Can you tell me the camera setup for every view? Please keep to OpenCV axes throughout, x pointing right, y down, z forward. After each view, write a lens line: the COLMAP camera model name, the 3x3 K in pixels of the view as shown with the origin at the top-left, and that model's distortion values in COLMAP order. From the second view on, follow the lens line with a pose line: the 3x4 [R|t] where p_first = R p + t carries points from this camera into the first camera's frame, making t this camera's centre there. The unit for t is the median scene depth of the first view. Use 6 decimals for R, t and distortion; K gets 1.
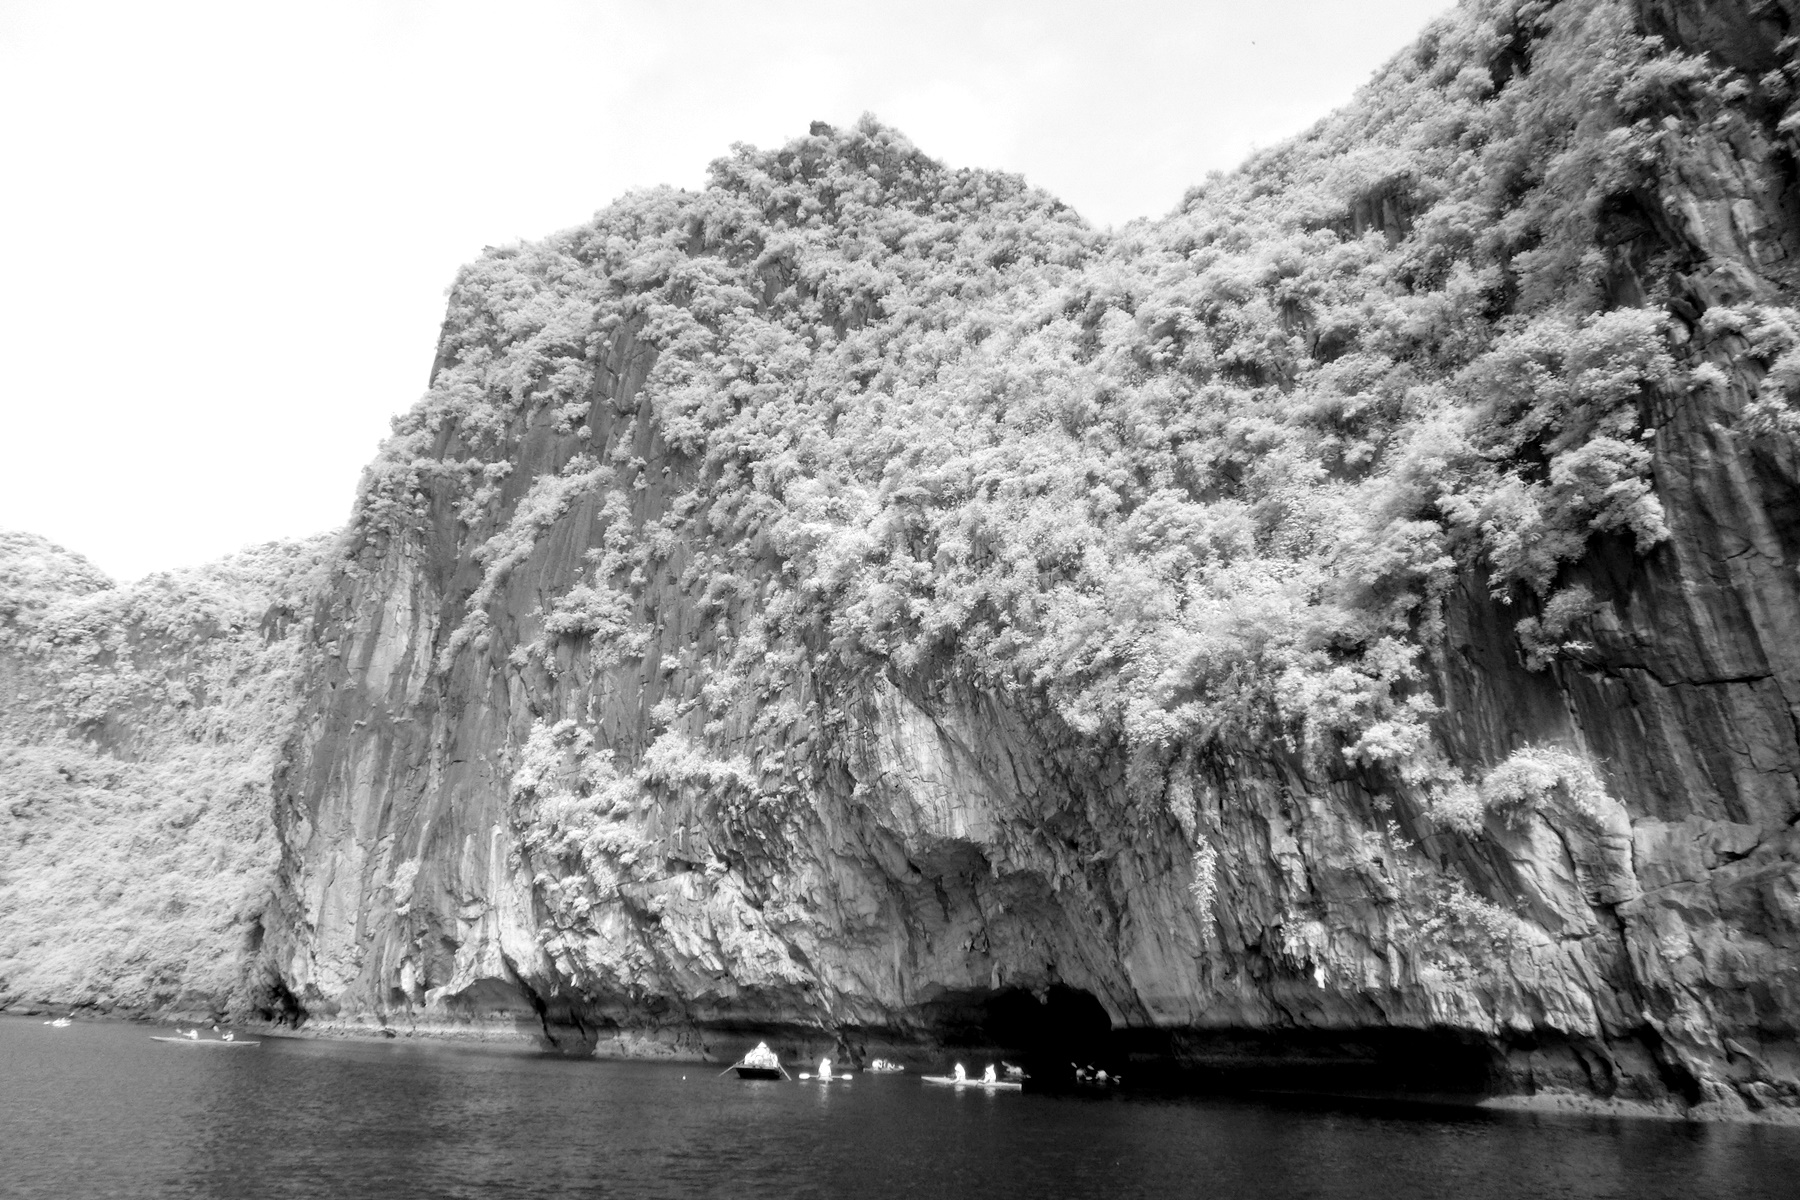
lens RADIAL K [[1259.1, 0, 900.0], [0, 1259.1, 600.0], [0, 0, 1]] dist [-0.052897, 0.034622]
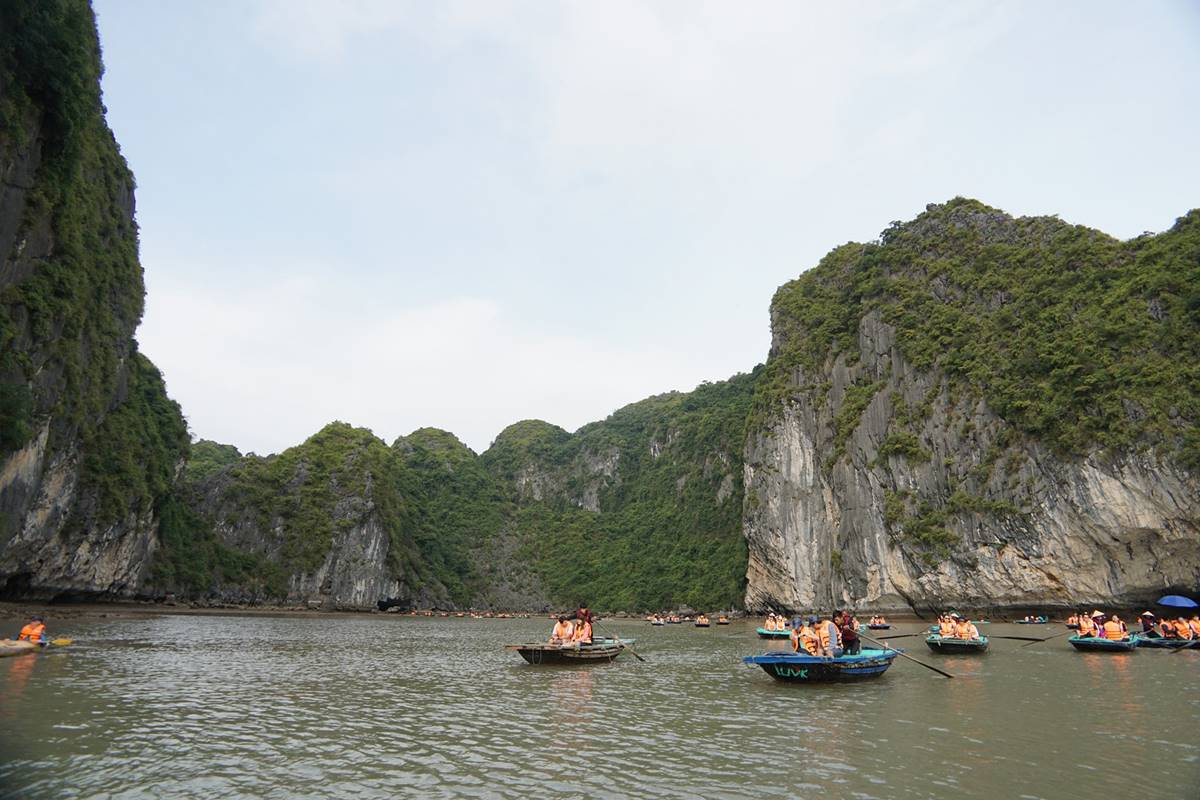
lens RADIAL K [[640.8, 0, 613.5], [0, 640.8, 397.3], [0, 0, 1]] dist [-0.078088, 0.036228]
pose [[0.905013, -0.165137, -0.392022, -0.310912], [0.166830, 0.985529, -0.030011, -0.164450], [0.391305, -0.038241, 0.919466, -0.422911]]
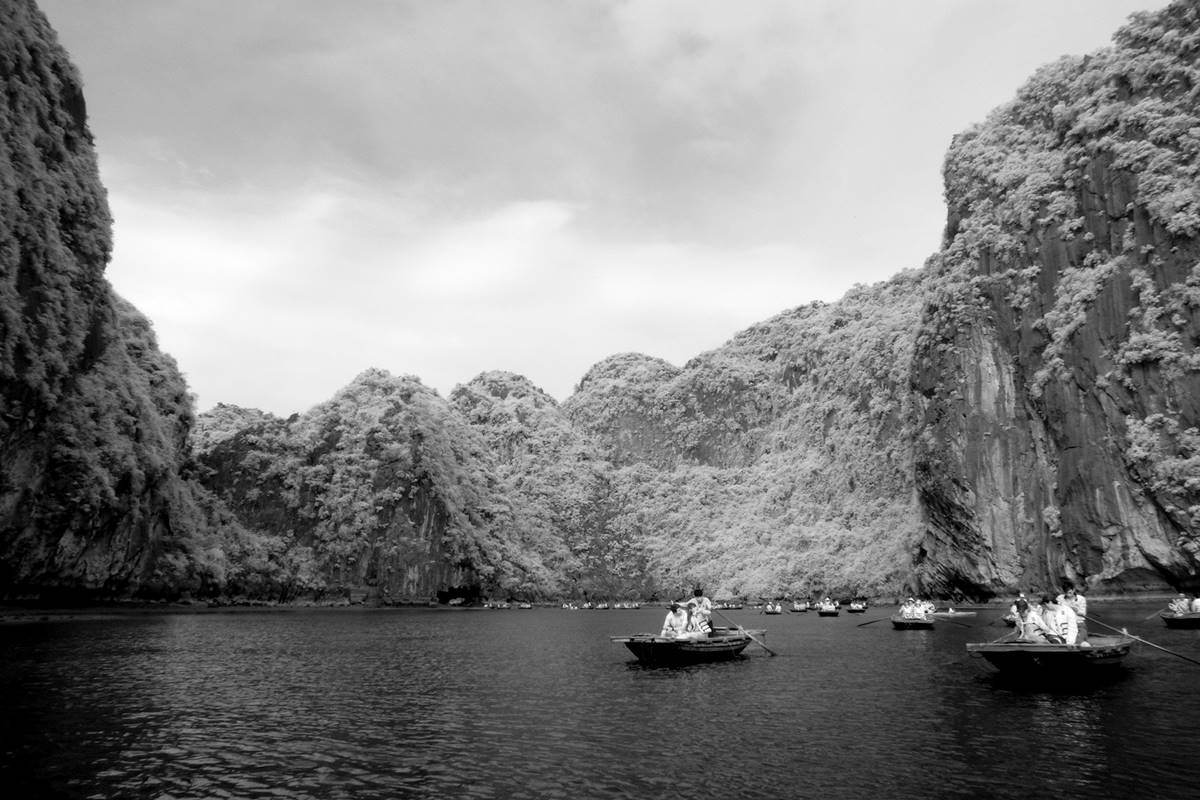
lens RADIAL K [[839.4, 0, 600.0], [0, 839.4, 400.0], [0, 0, 1]] dist [-0.052897, 0.034622]
pose [[0.815918, -0.176425, -0.550593, -0.306152], [0.228653, 0.973133, 0.027020, -0.143616], [0.531033, -0.147941, 0.834336, -0.364223]]
